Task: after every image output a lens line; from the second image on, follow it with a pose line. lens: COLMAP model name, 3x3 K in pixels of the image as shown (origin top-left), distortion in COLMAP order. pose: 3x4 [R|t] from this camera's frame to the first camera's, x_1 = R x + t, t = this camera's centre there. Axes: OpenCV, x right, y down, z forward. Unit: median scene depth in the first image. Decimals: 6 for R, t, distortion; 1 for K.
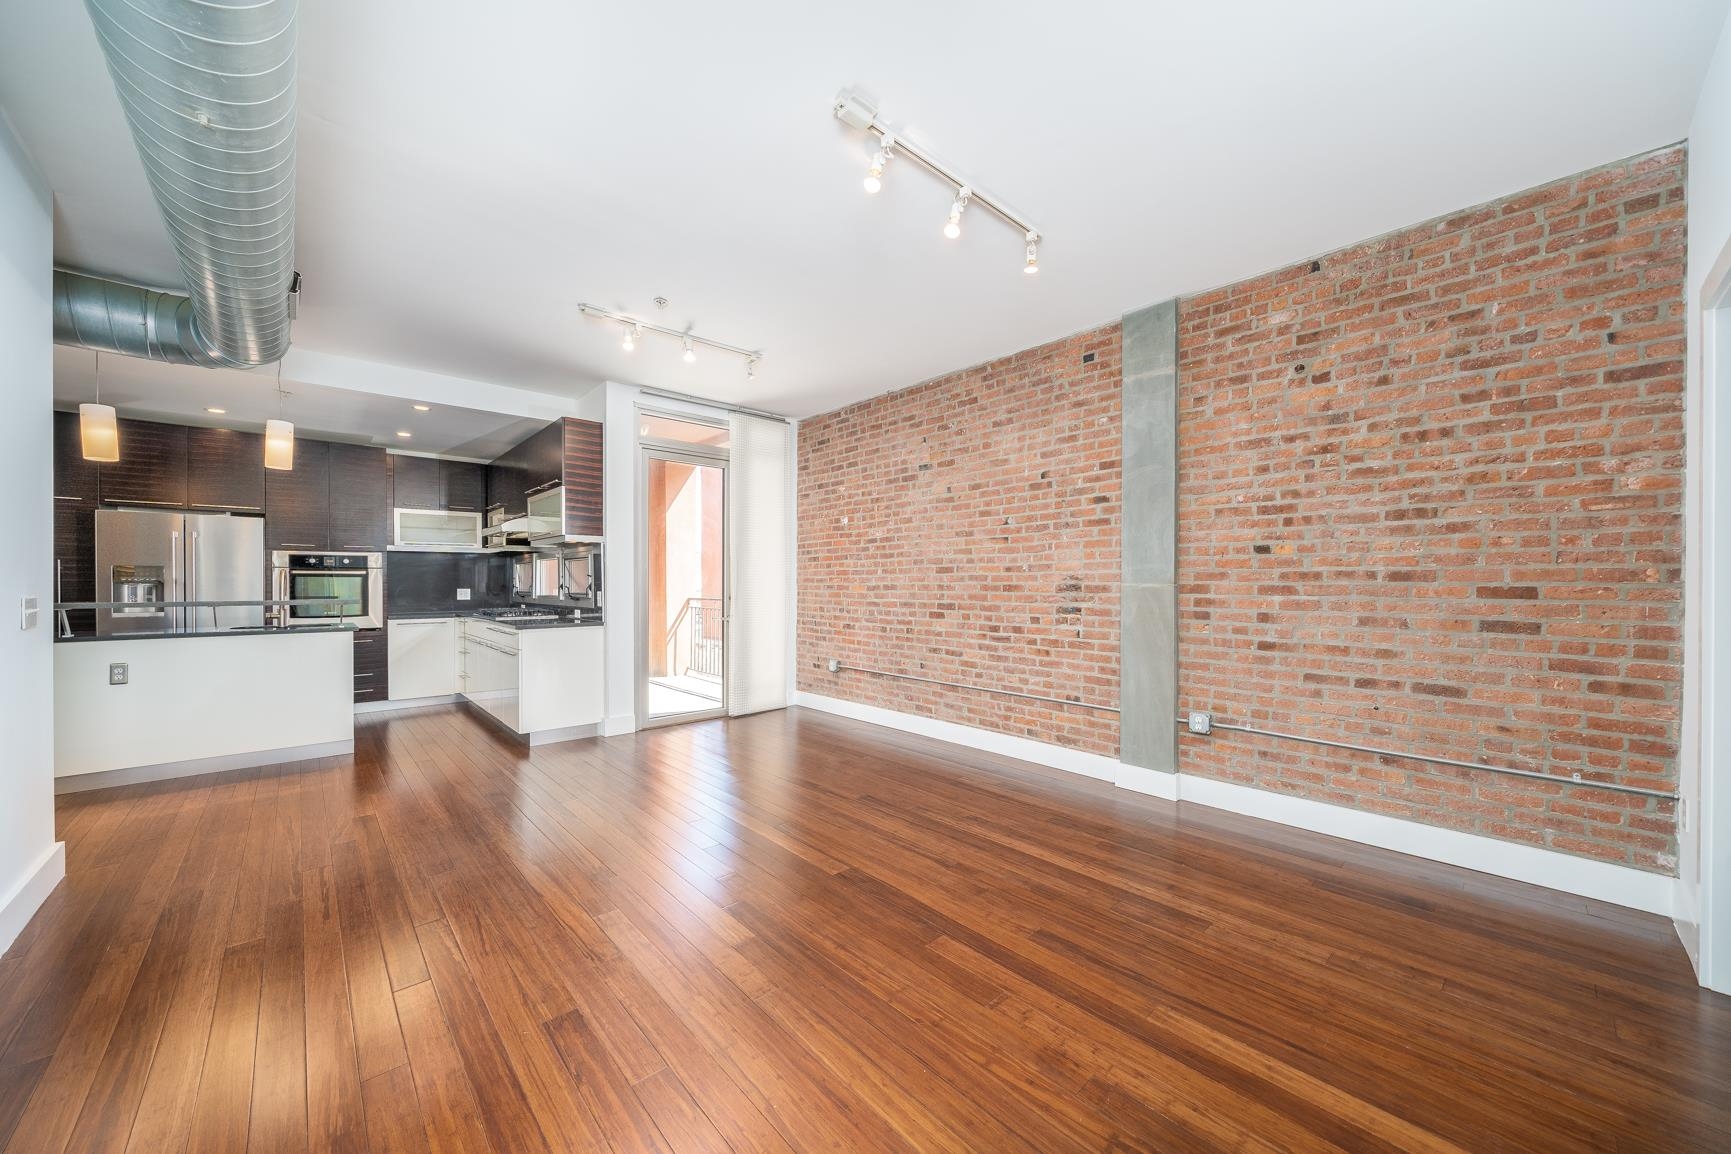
lens RADIAL K [[625.7, 0, 873.4], [0, 625.7, 585.2], [0, 0, 1]] dist [-0.002702, -0.000310]
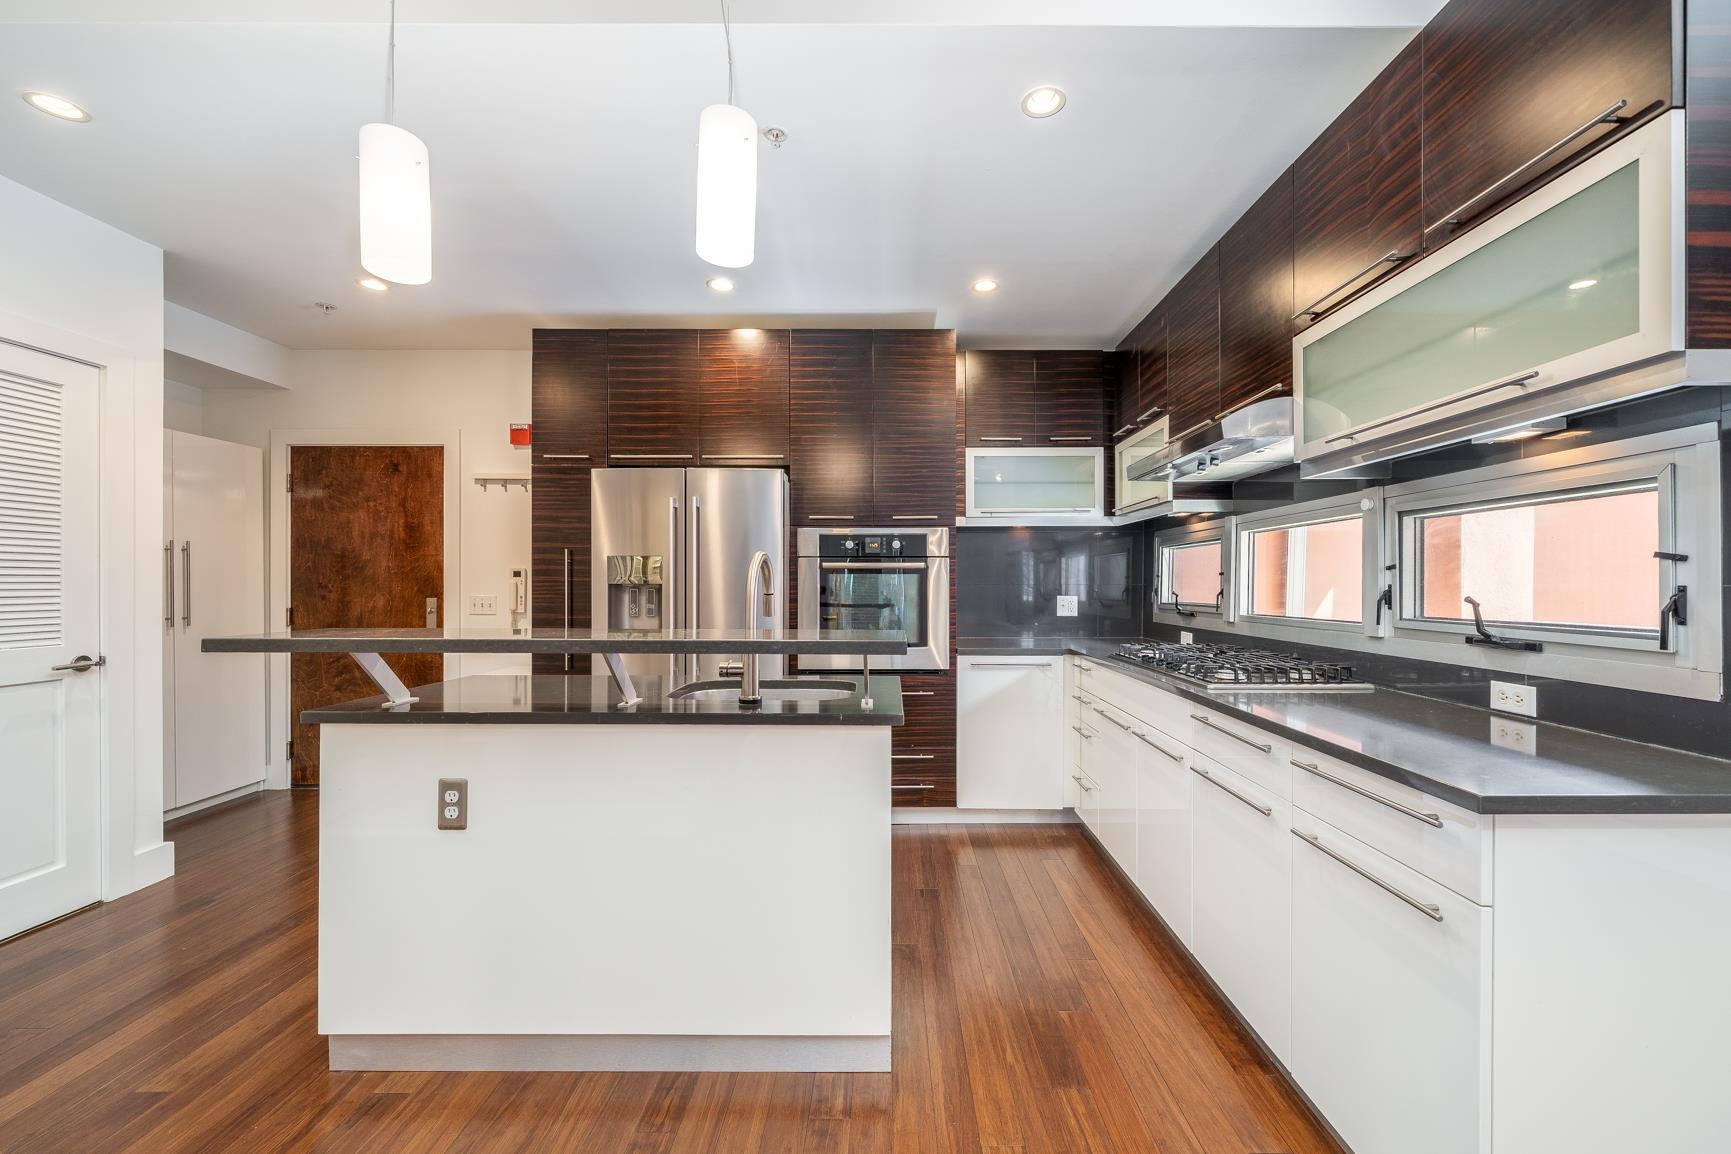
lens RADIAL K [[677.5, 0, 890.0], [0, 677.5, 585.7], [0, 0, 1]] dist [0.002779, 0.000121]
pose [[0.739730, 0.004575, -0.672888, -0.629014], [-0.005900, 0.999983, 0.000313, -0.003922], [0.672878, 0.003739, 0.739744, 0.780789]]
